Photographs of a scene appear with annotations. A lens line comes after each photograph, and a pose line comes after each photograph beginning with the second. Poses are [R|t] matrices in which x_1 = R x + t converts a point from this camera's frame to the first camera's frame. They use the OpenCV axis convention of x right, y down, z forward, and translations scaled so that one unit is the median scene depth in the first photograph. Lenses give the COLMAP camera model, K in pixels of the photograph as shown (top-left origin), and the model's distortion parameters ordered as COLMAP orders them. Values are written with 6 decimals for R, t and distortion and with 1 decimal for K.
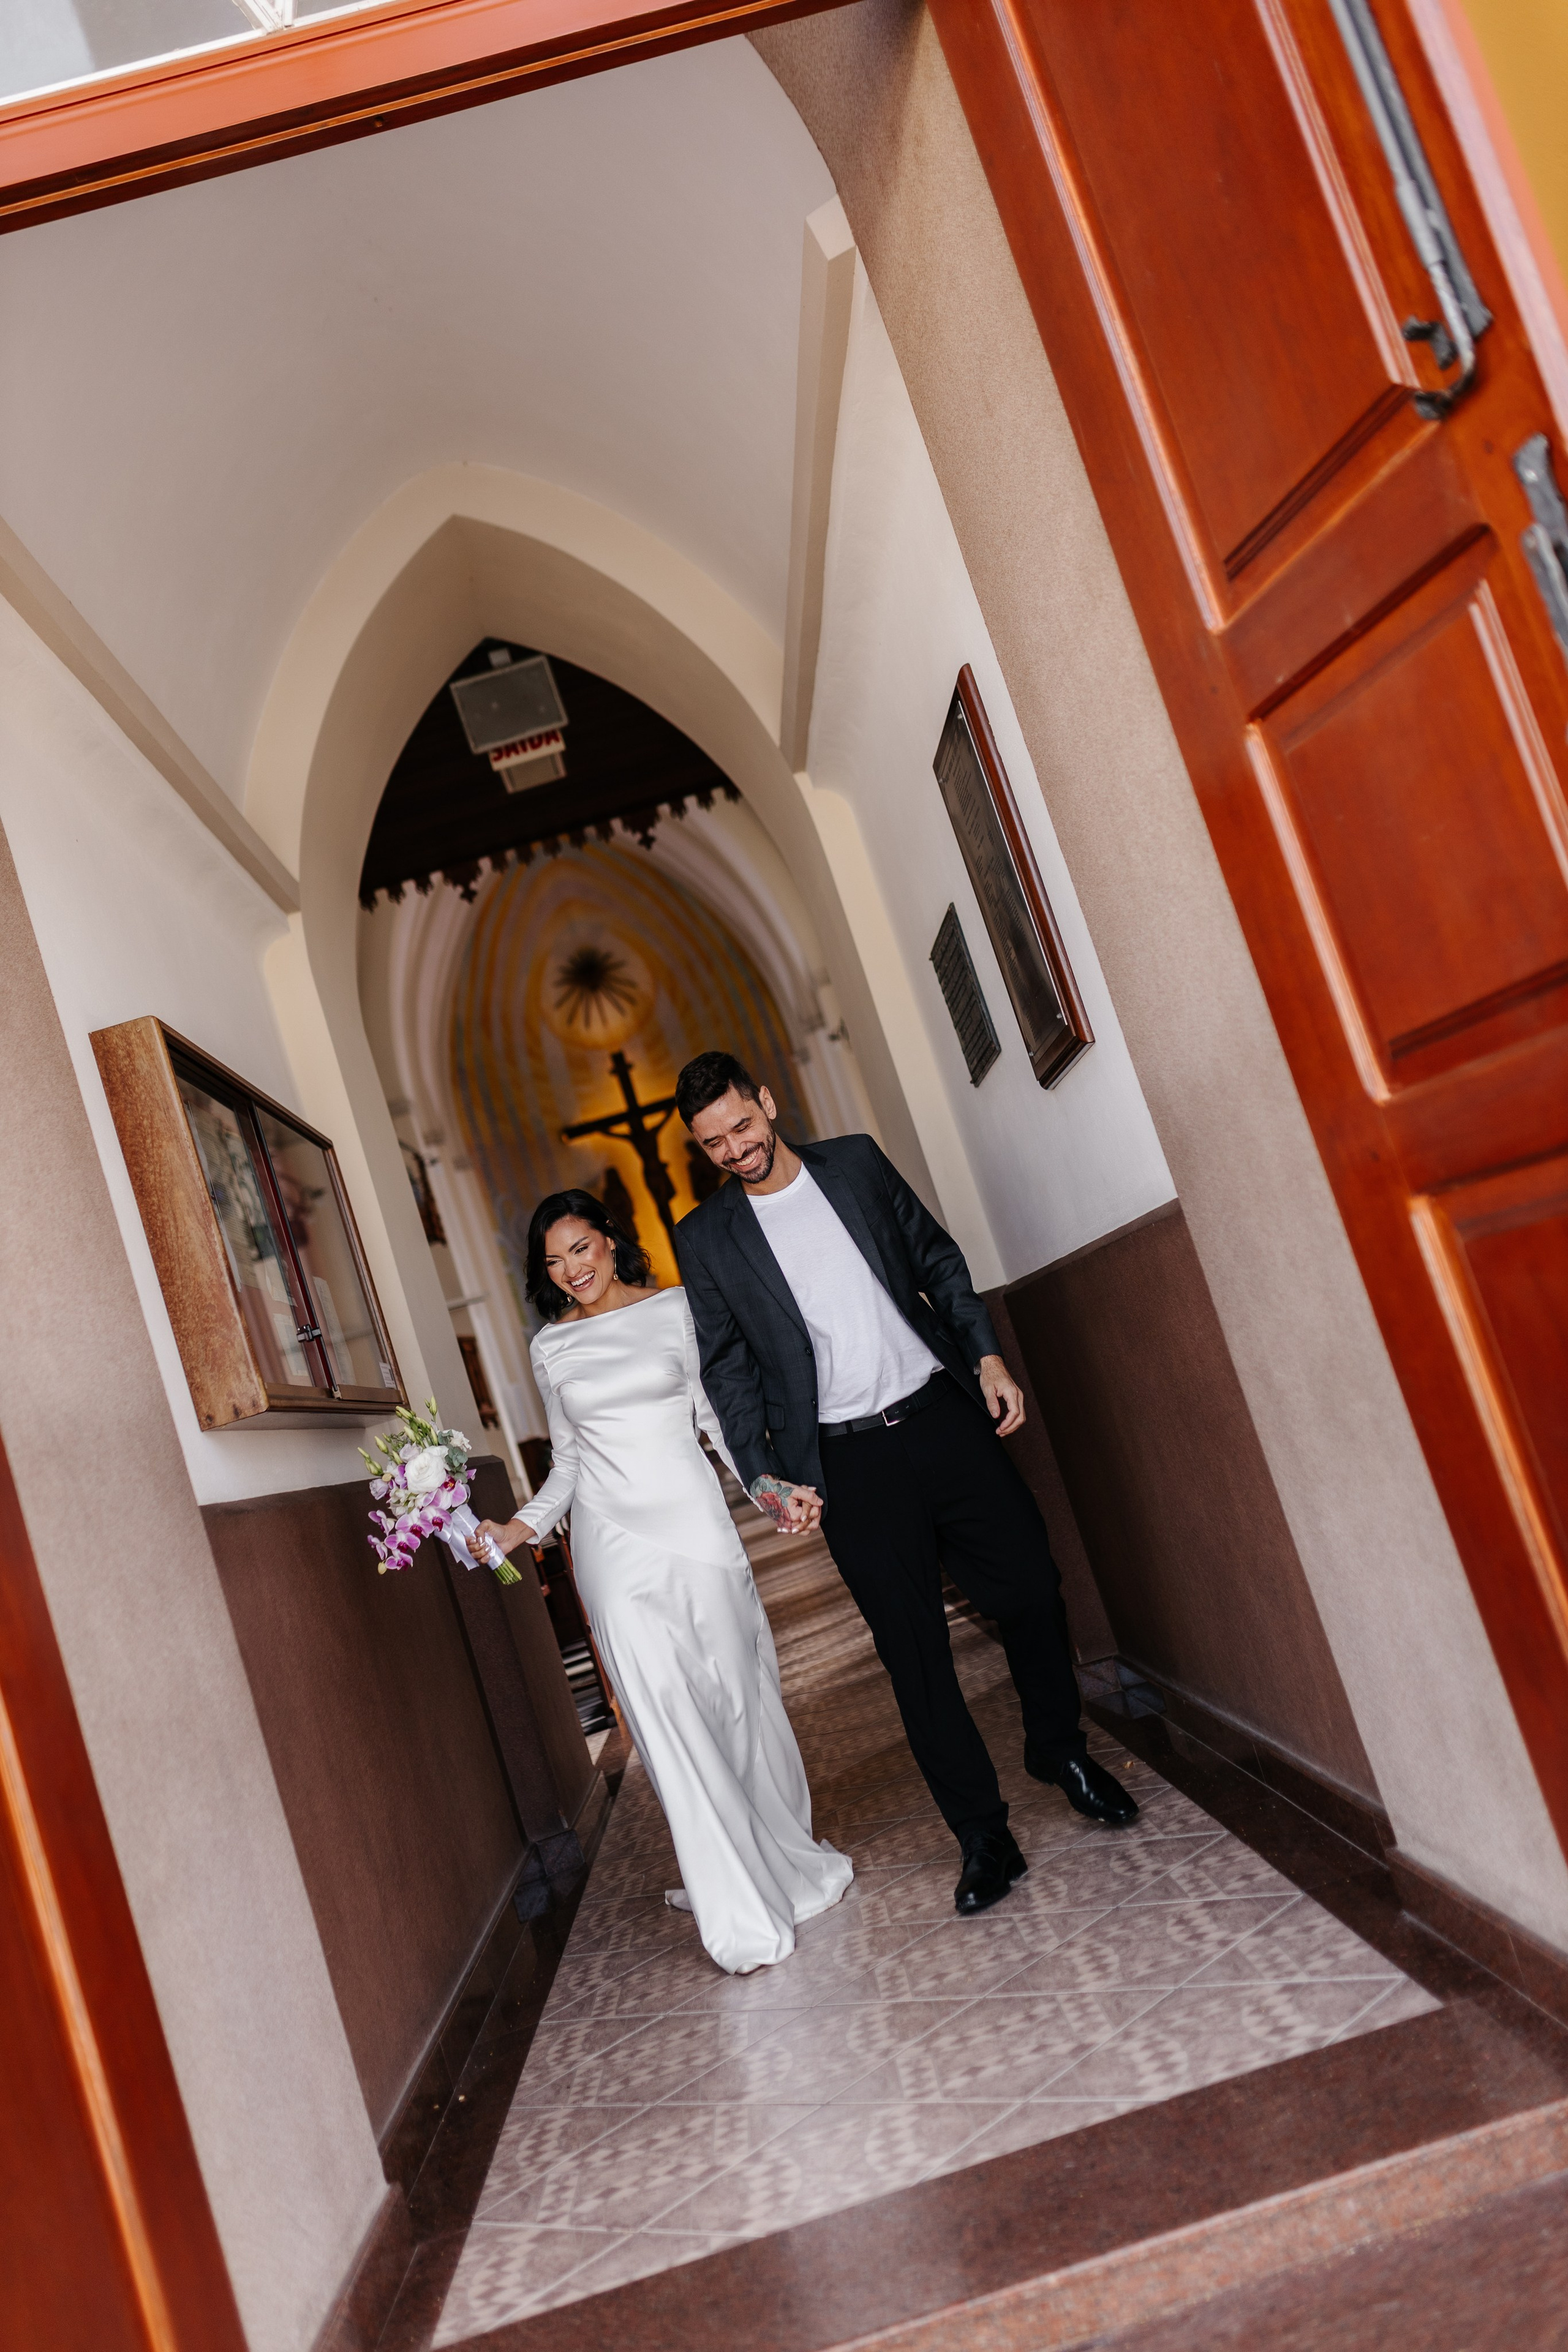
lens RADIAL K [[2205.3, 0, 782.2], [0, 2205.3, 1177.0], [0, 0, 1]] dist [0.064368, -0.078423]
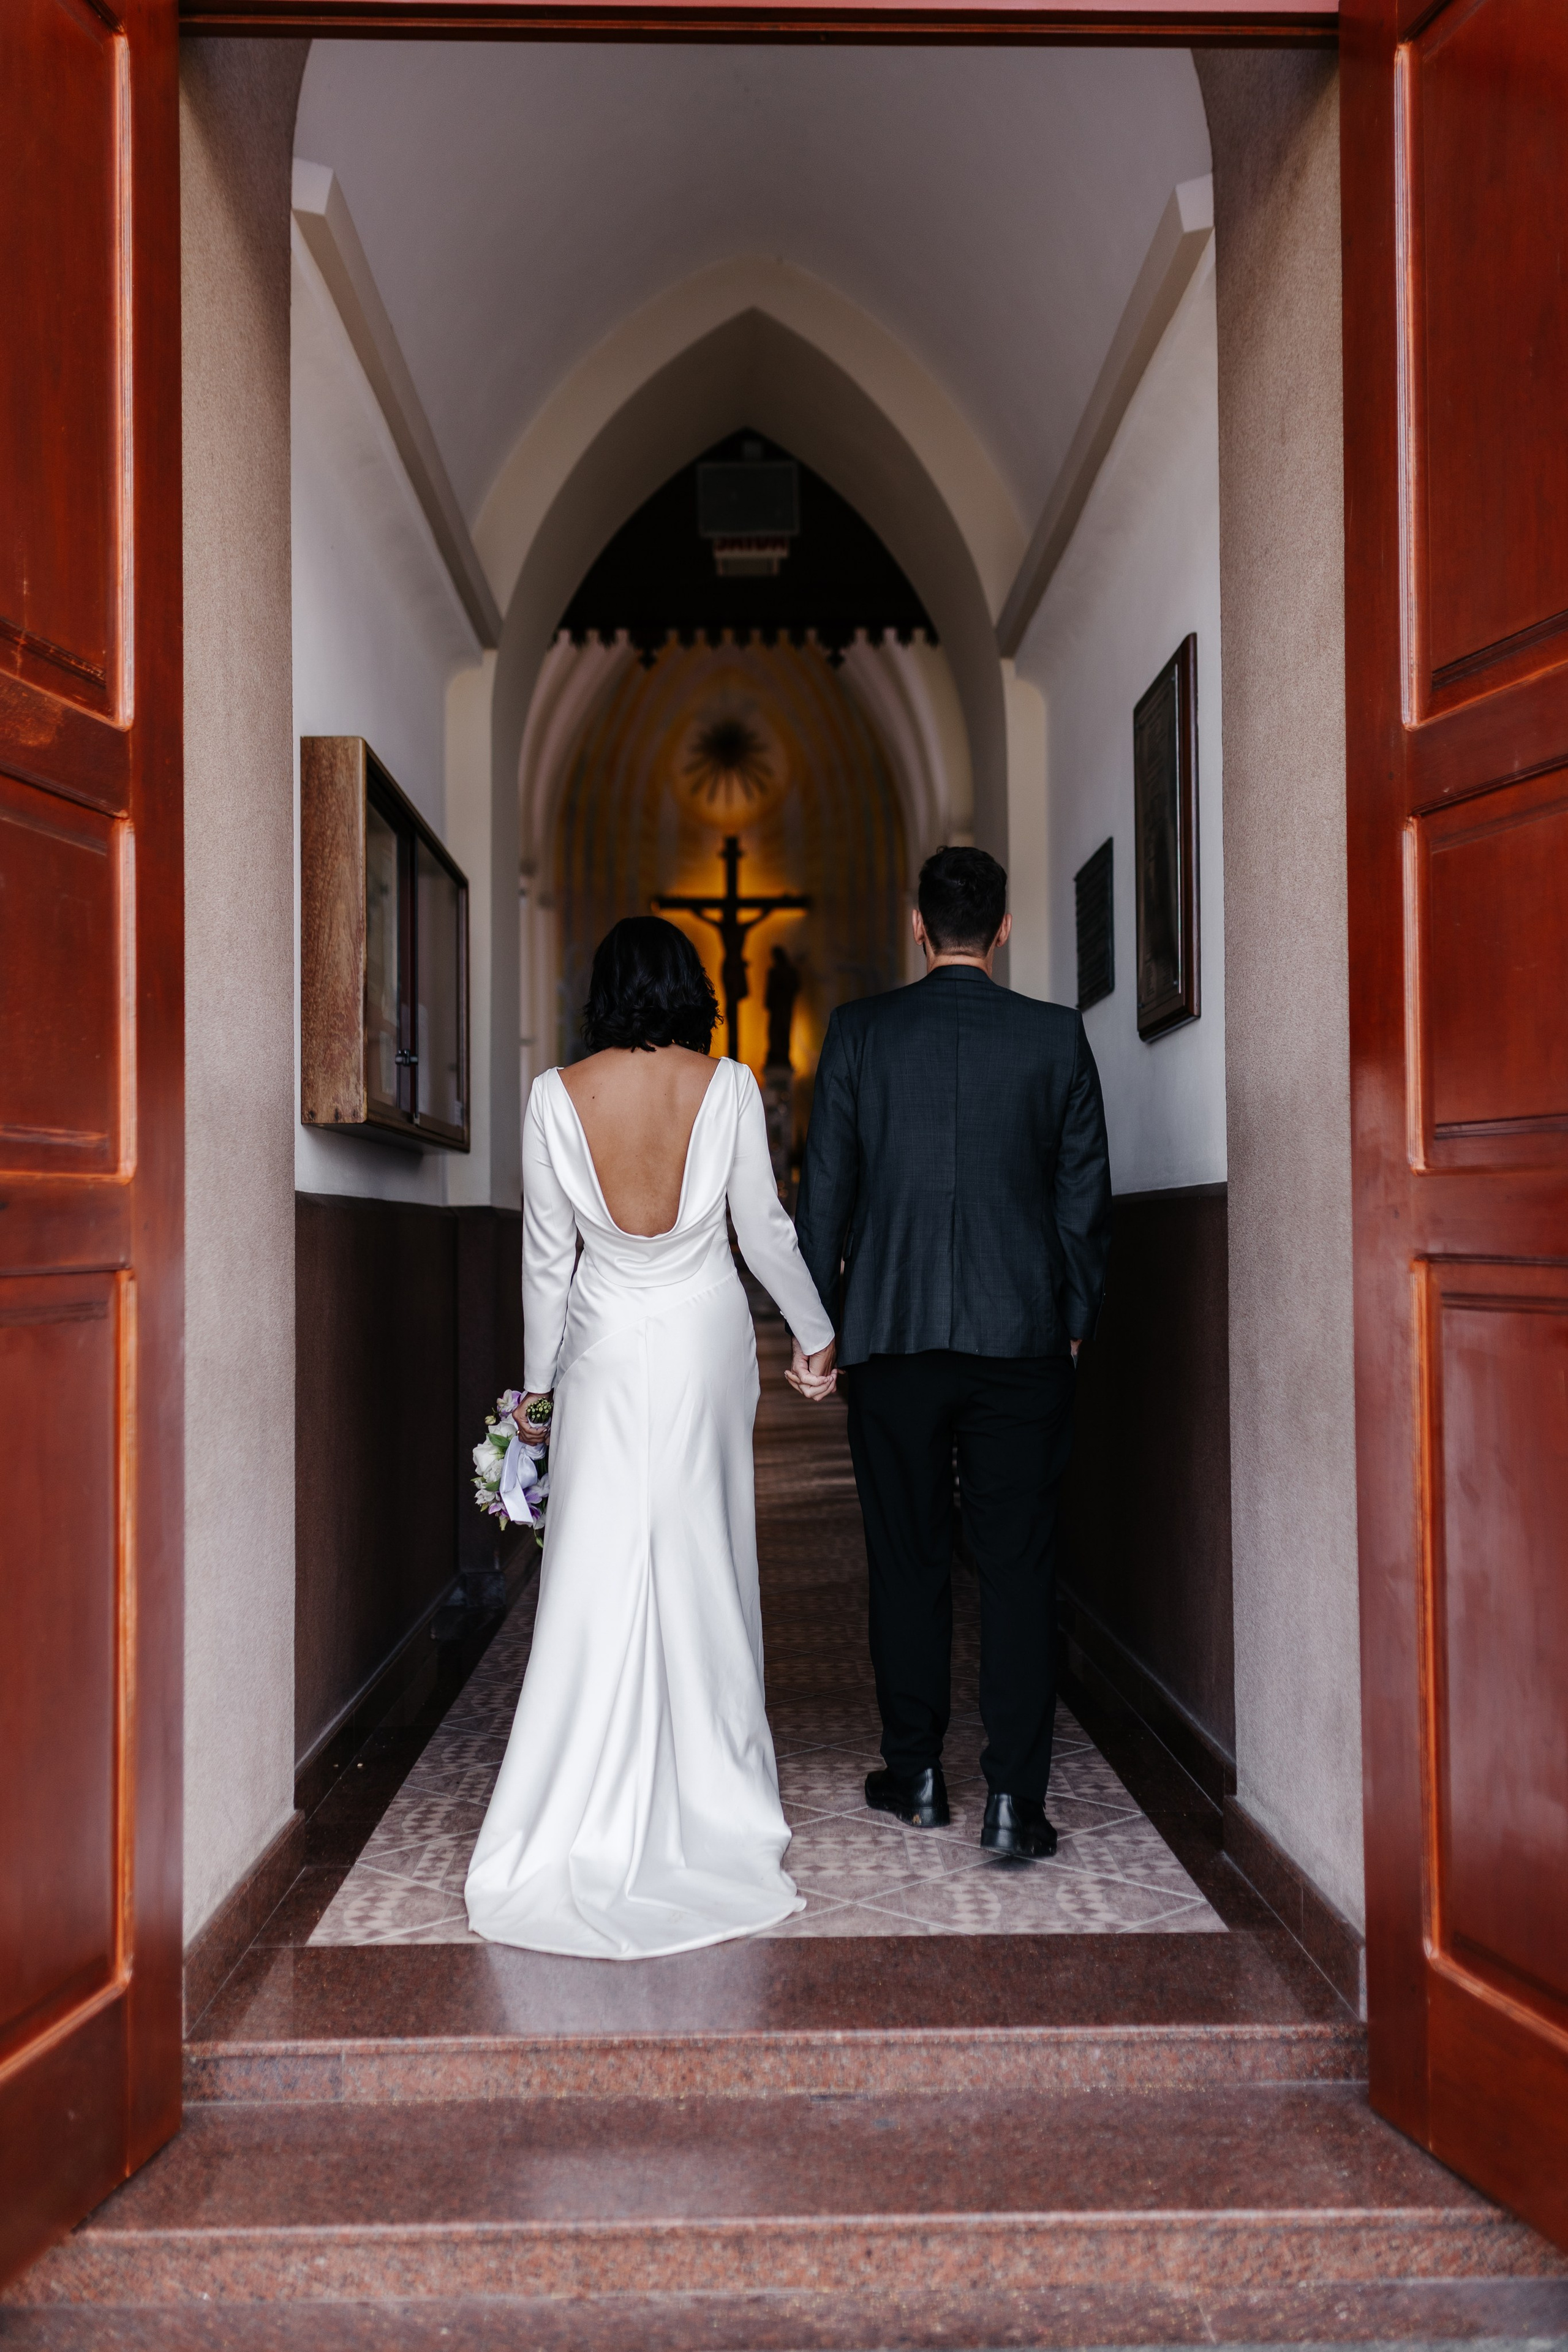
lens RADIAL K [[2300.3, 0, 787.3], [0, 2300.3, 1181.3], [0, 0, 1]] dist [0.053177, -0.017671]
pose [[0.956226, 0.292564, -0.006219, -0.020288], [-0.291120, 0.953231, 0.081234, -0.020633], [0.029694, -0.075868, 0.996676, -0.130443]]
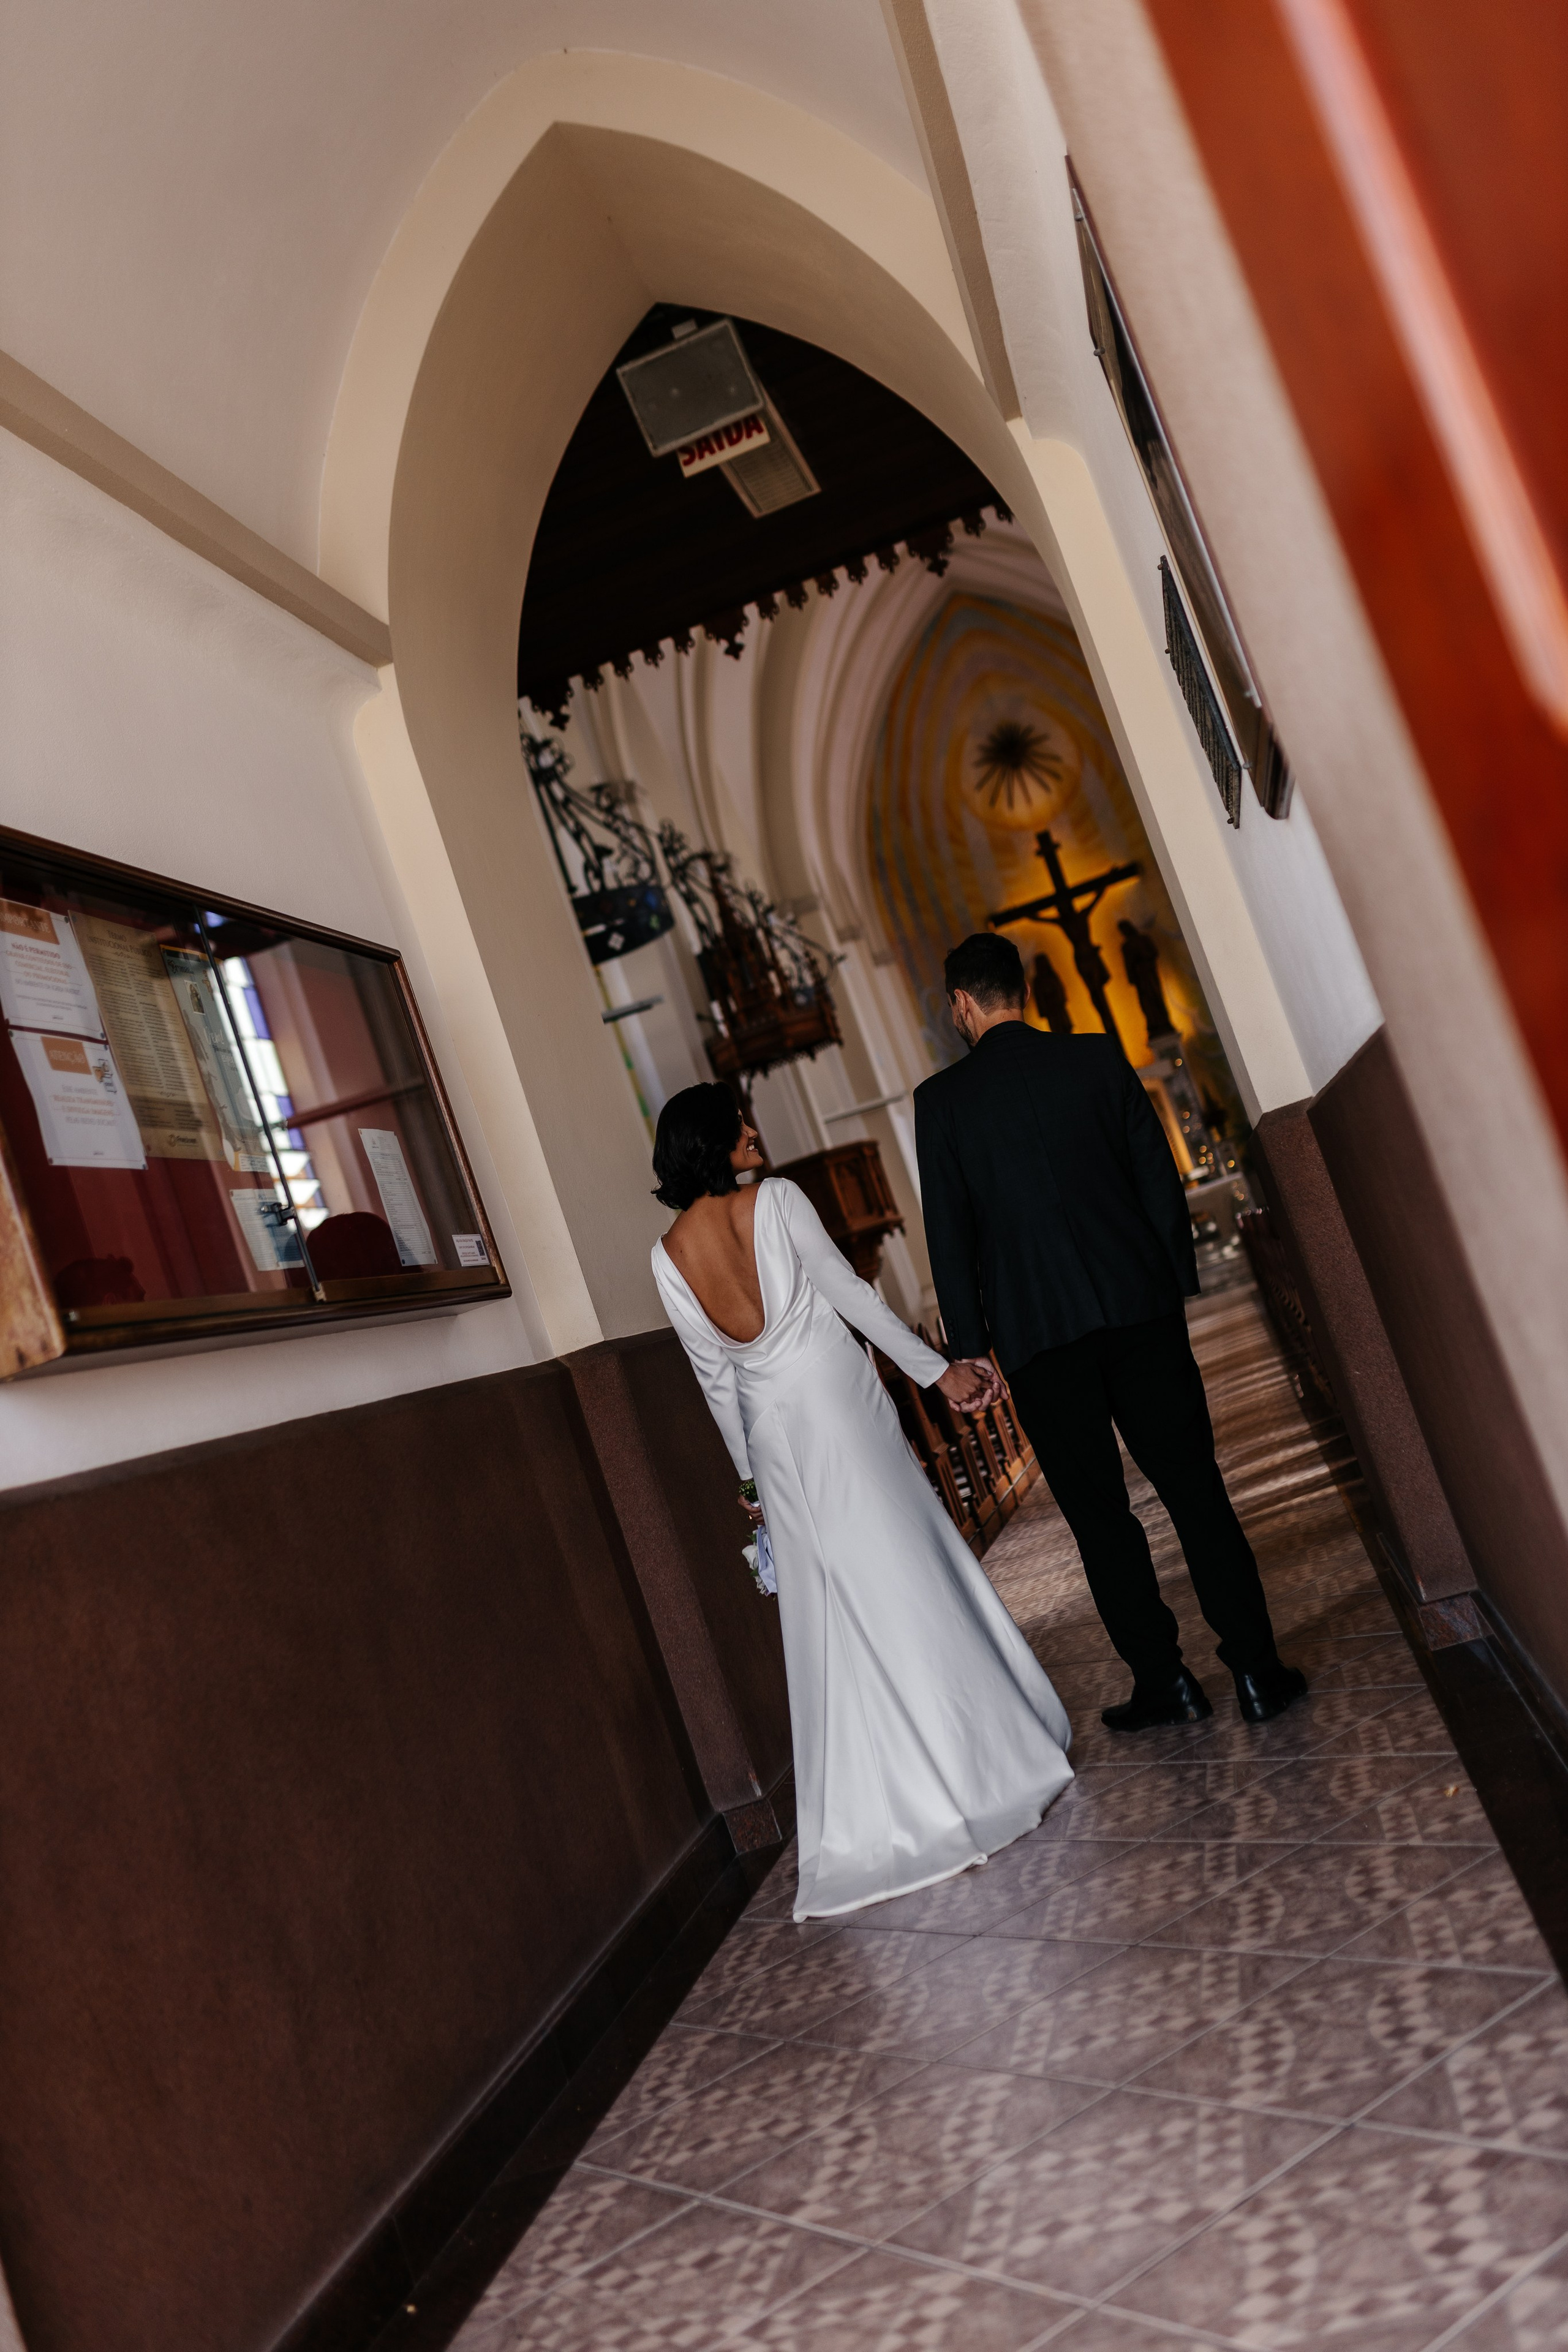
lens RADIAL K [[2205.3, 0, 782.2], [0, 2205.3, 1177.0], [0, 0, 1]] dist [0.064368, -0.078423]
pose [[0.977171, -0.030285, -0.210284, 0.143224], [0.050220, 0.994664, 0.090117, -0.000898], [0.206433, -0.098621, 0.973478, 0.407557]]
